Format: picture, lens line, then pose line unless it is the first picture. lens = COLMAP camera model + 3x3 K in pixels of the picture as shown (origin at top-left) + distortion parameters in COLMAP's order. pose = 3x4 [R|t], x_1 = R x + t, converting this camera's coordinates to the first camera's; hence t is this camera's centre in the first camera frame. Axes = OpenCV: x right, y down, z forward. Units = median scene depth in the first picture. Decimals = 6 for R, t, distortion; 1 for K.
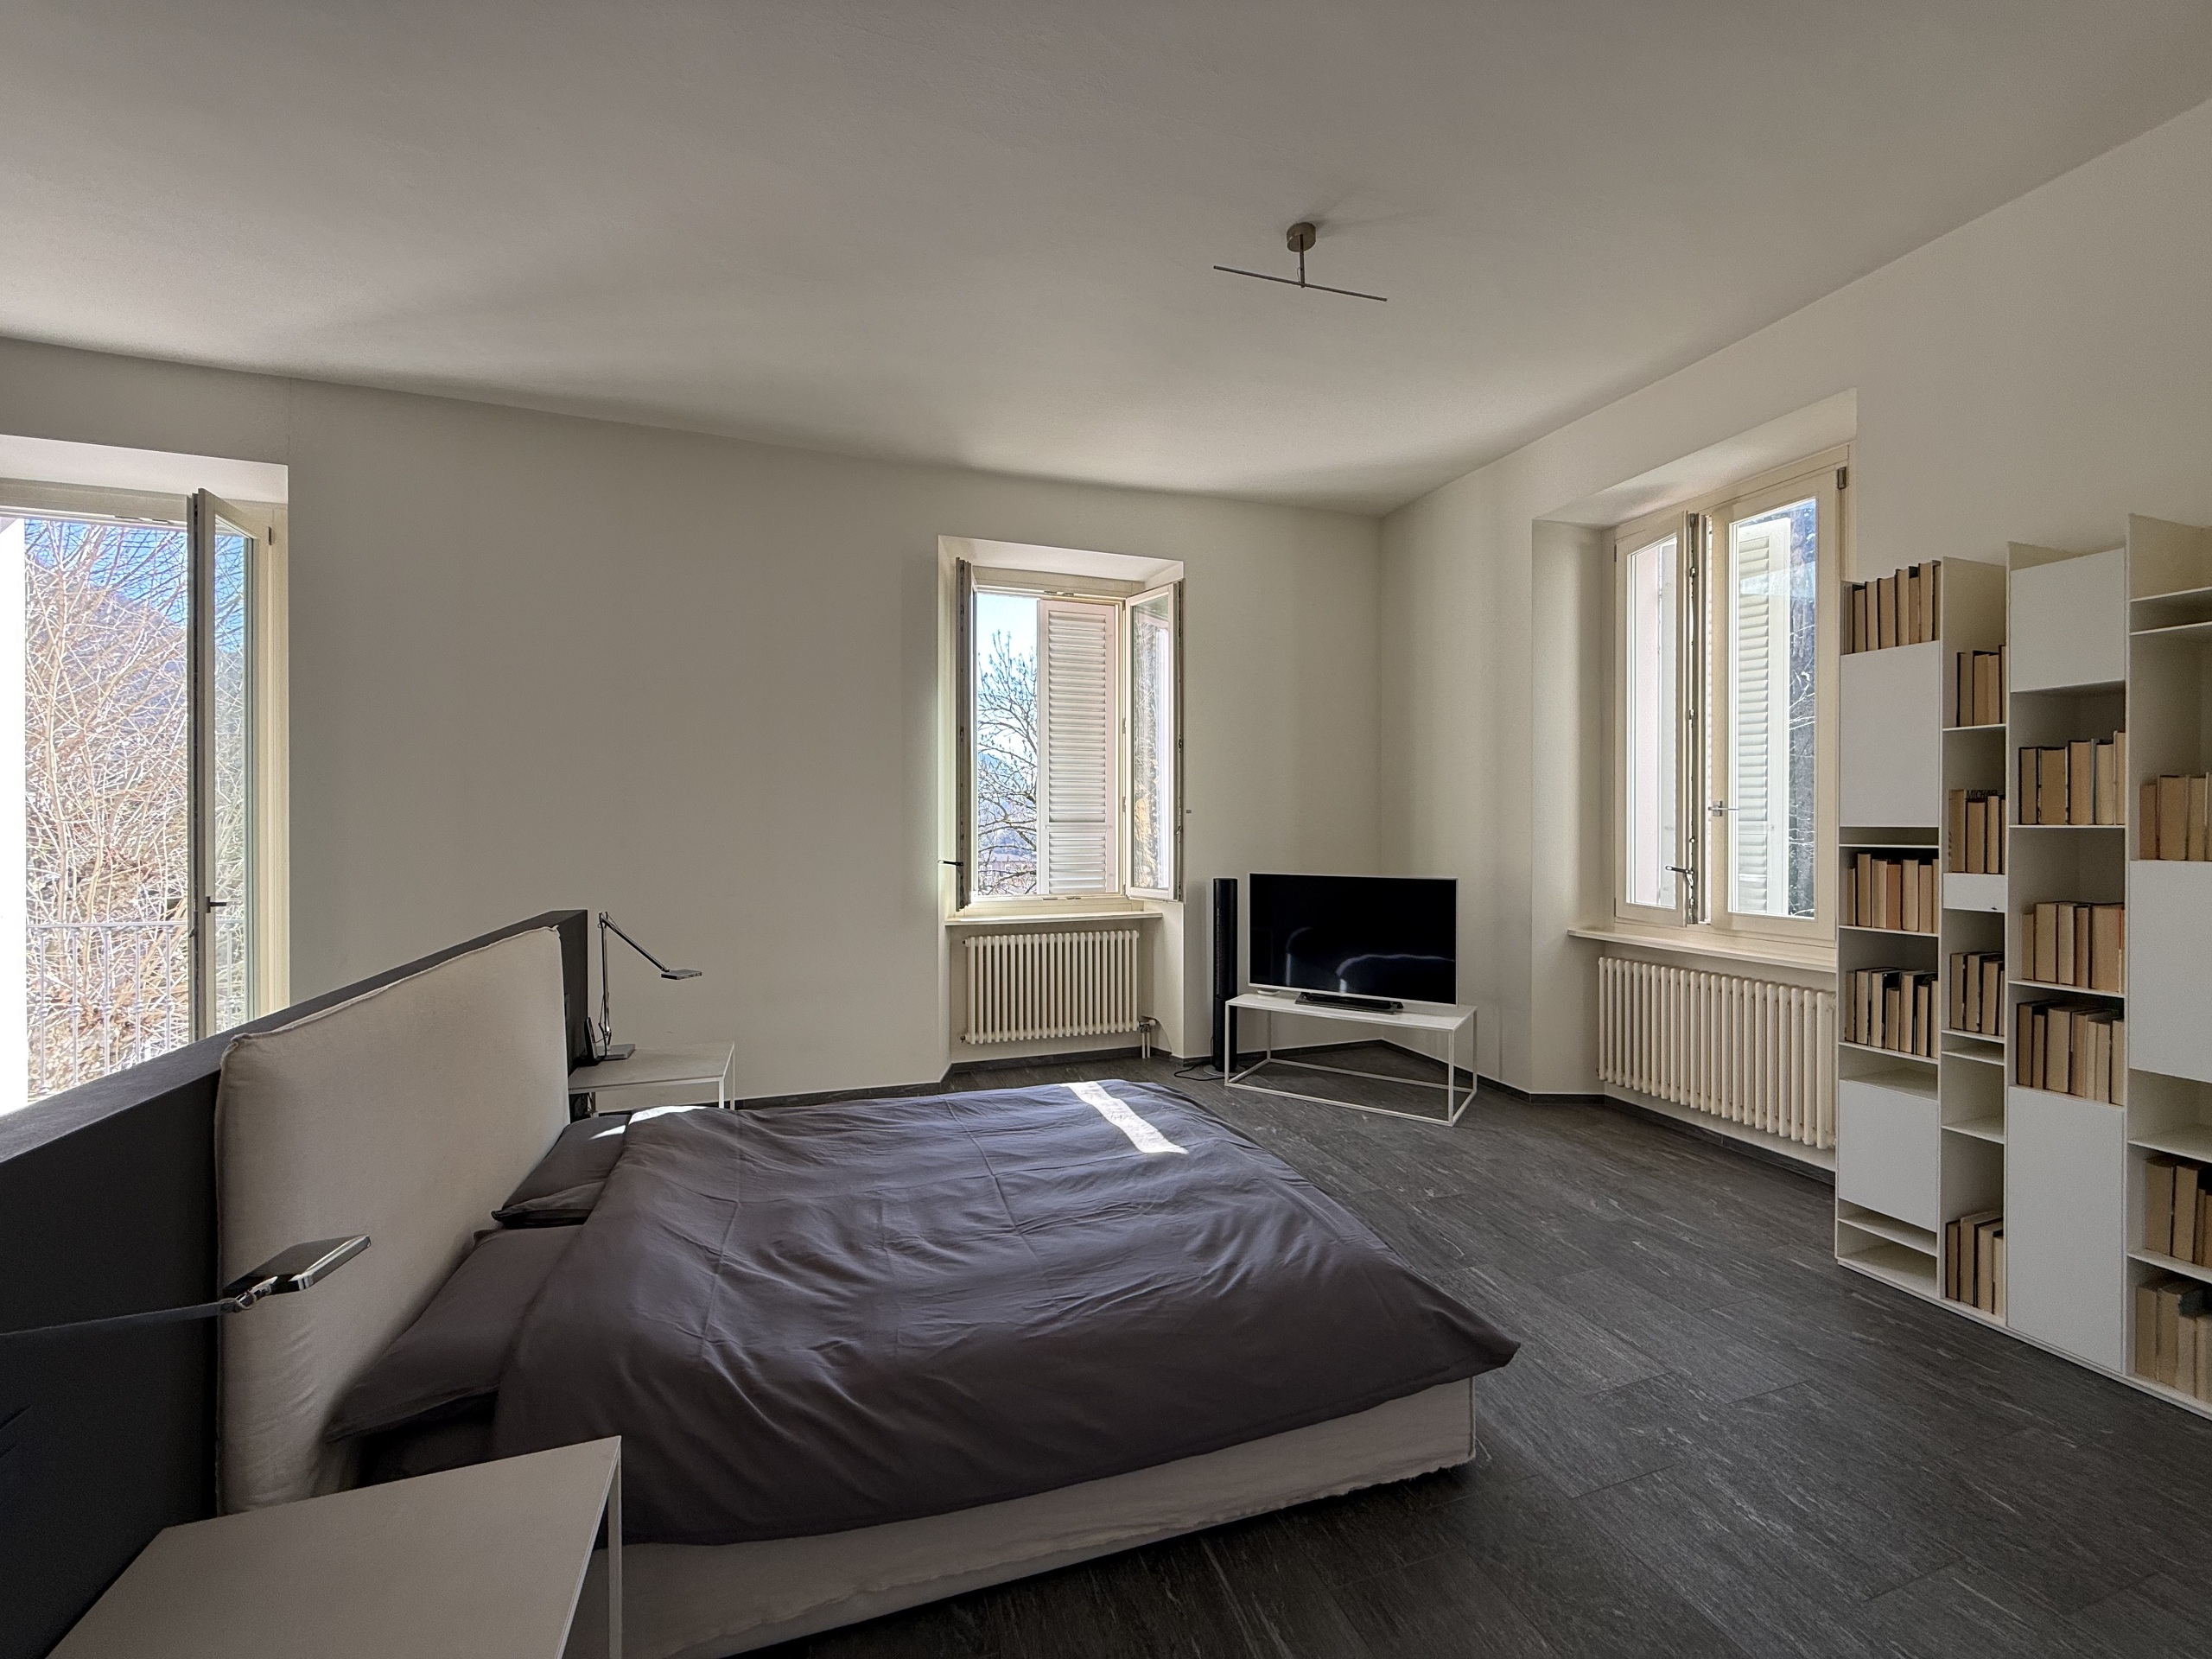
lens RADIAL K [[878.5, 0, 1115.6], [0, 878.5, 830.8], [0, 0, 1]] dist [-0.003798, 0.000666]
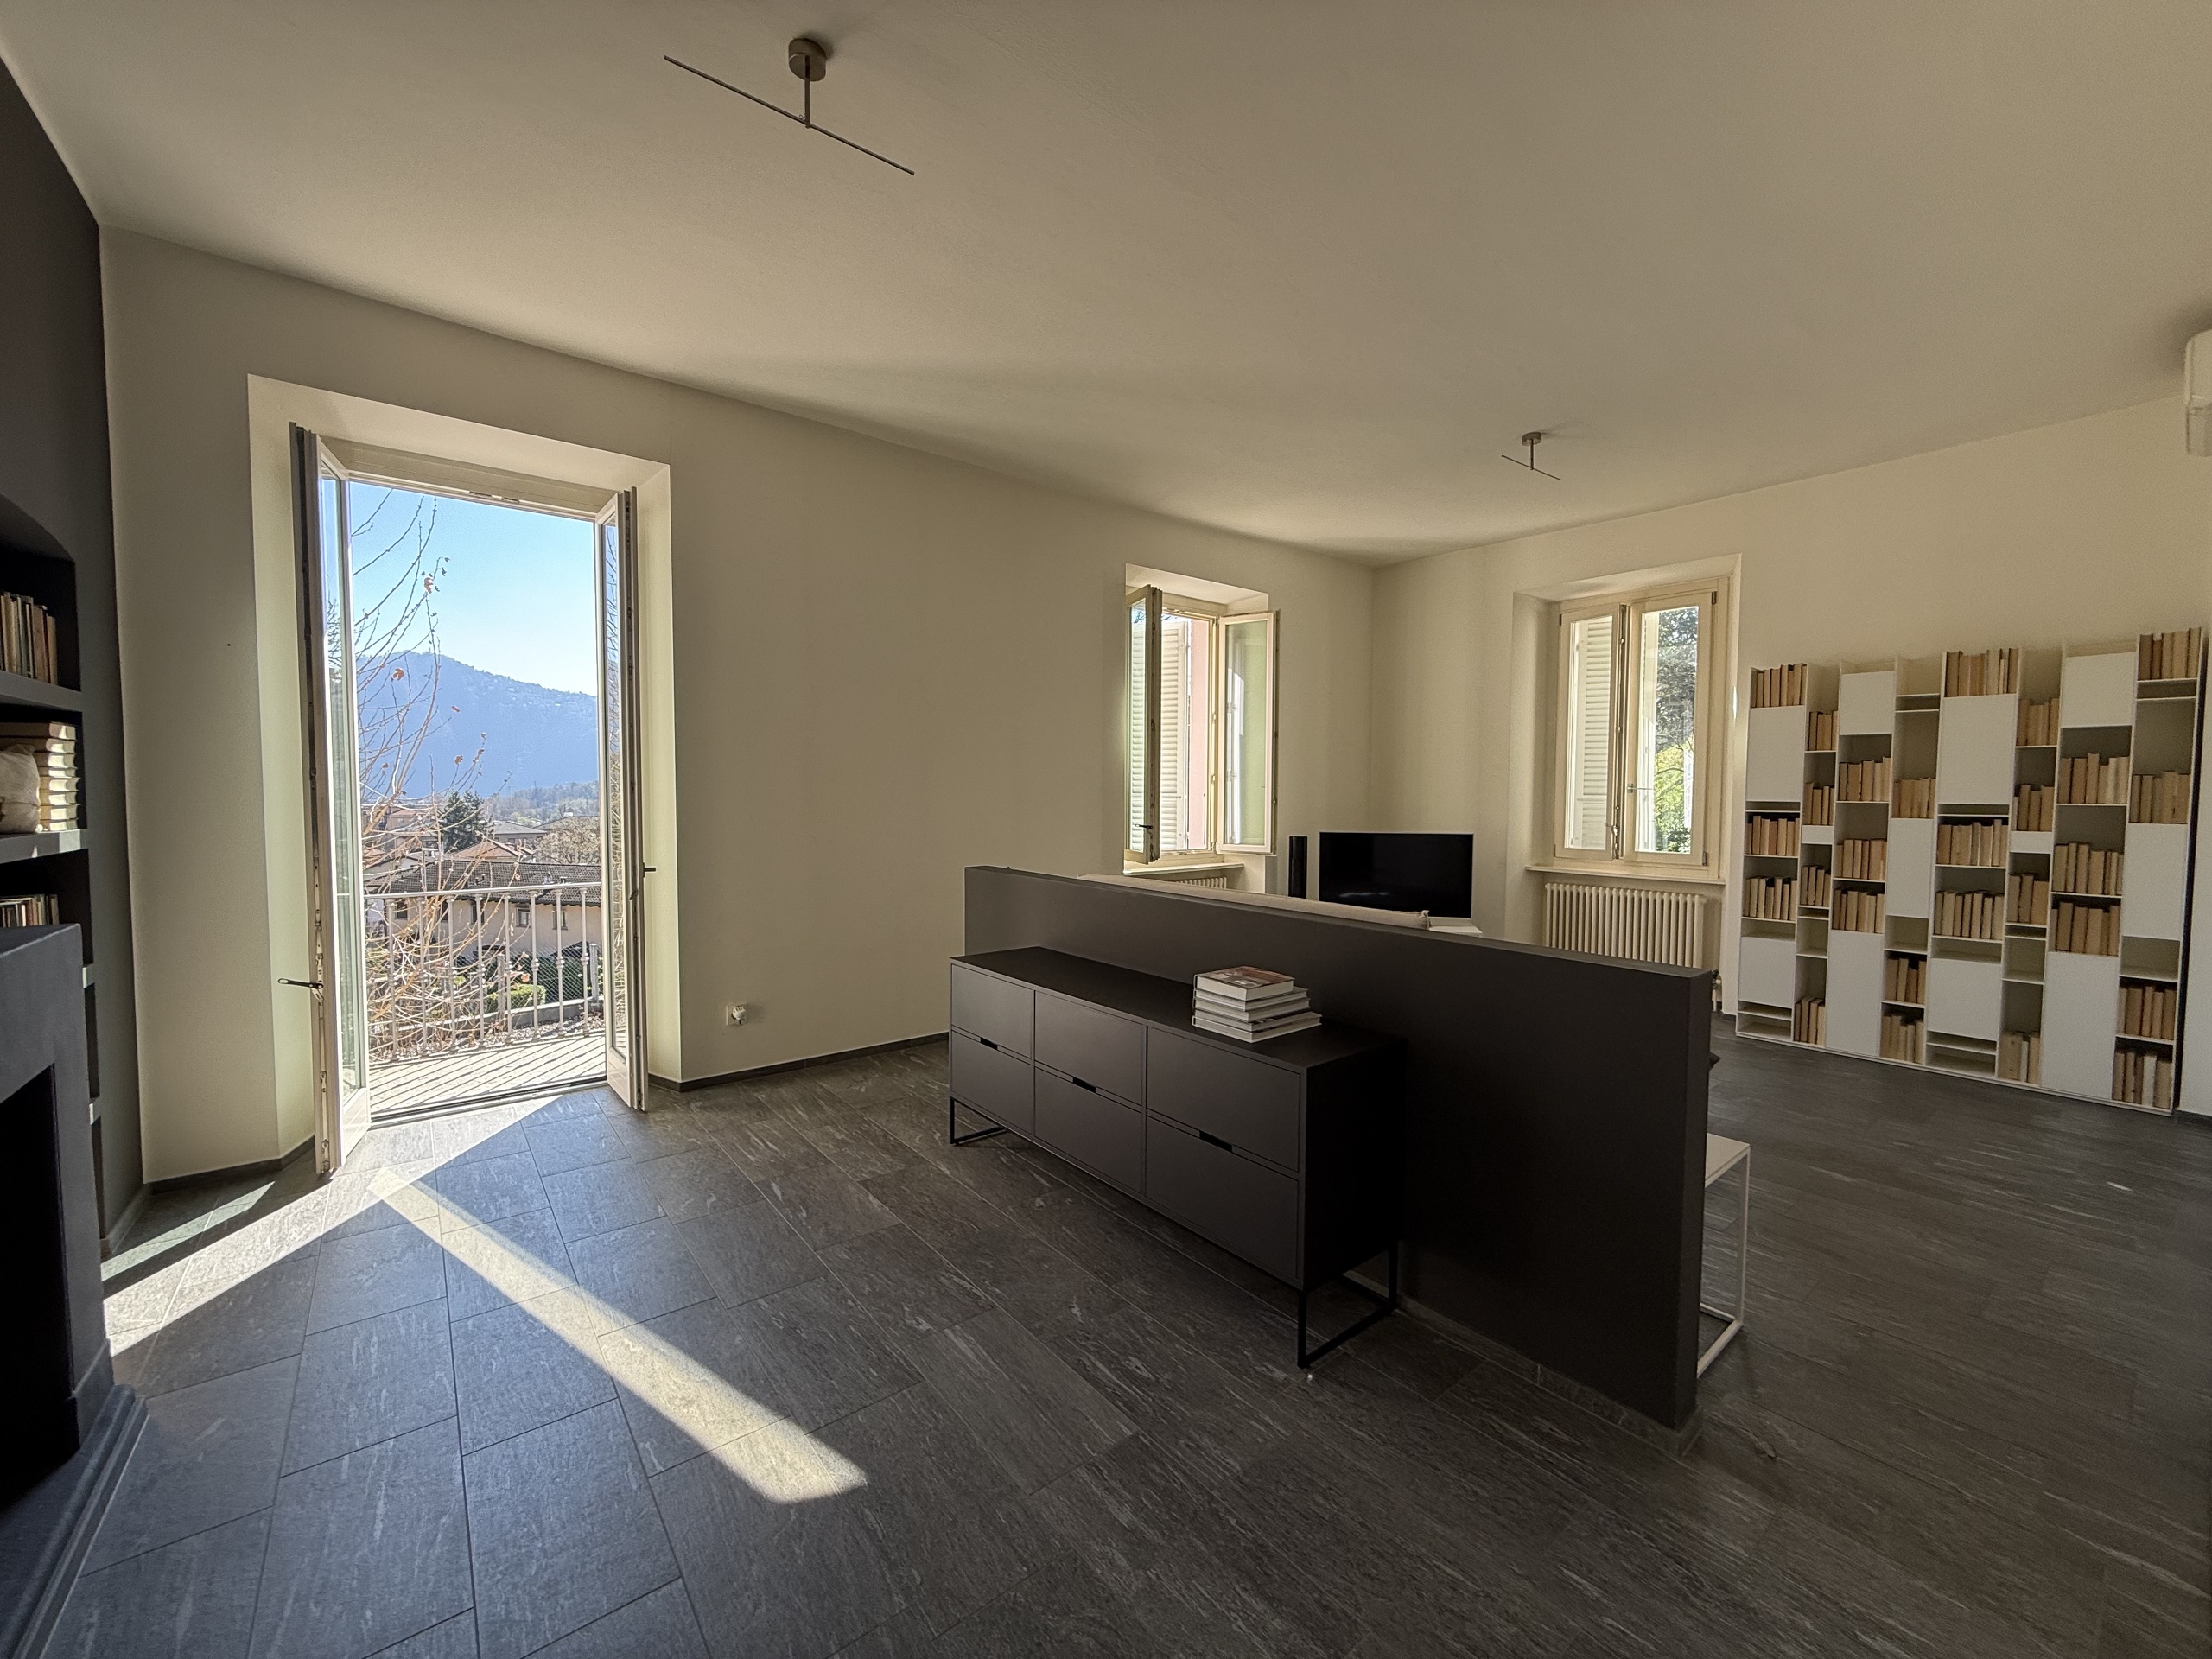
lens RADIAL K [[878.5, 0, 1103.1], [0, 878.5, 830.2], [0, 0, 1]] dist [-0.003798, 0.000666]
pose [[0.941710, -0.011434, 0.336230, -1.116840], [-0.002403, 0.999168, 0.040707, -0.015465], [-0.336416, -0.039143, 0.940900, -0.298015]]
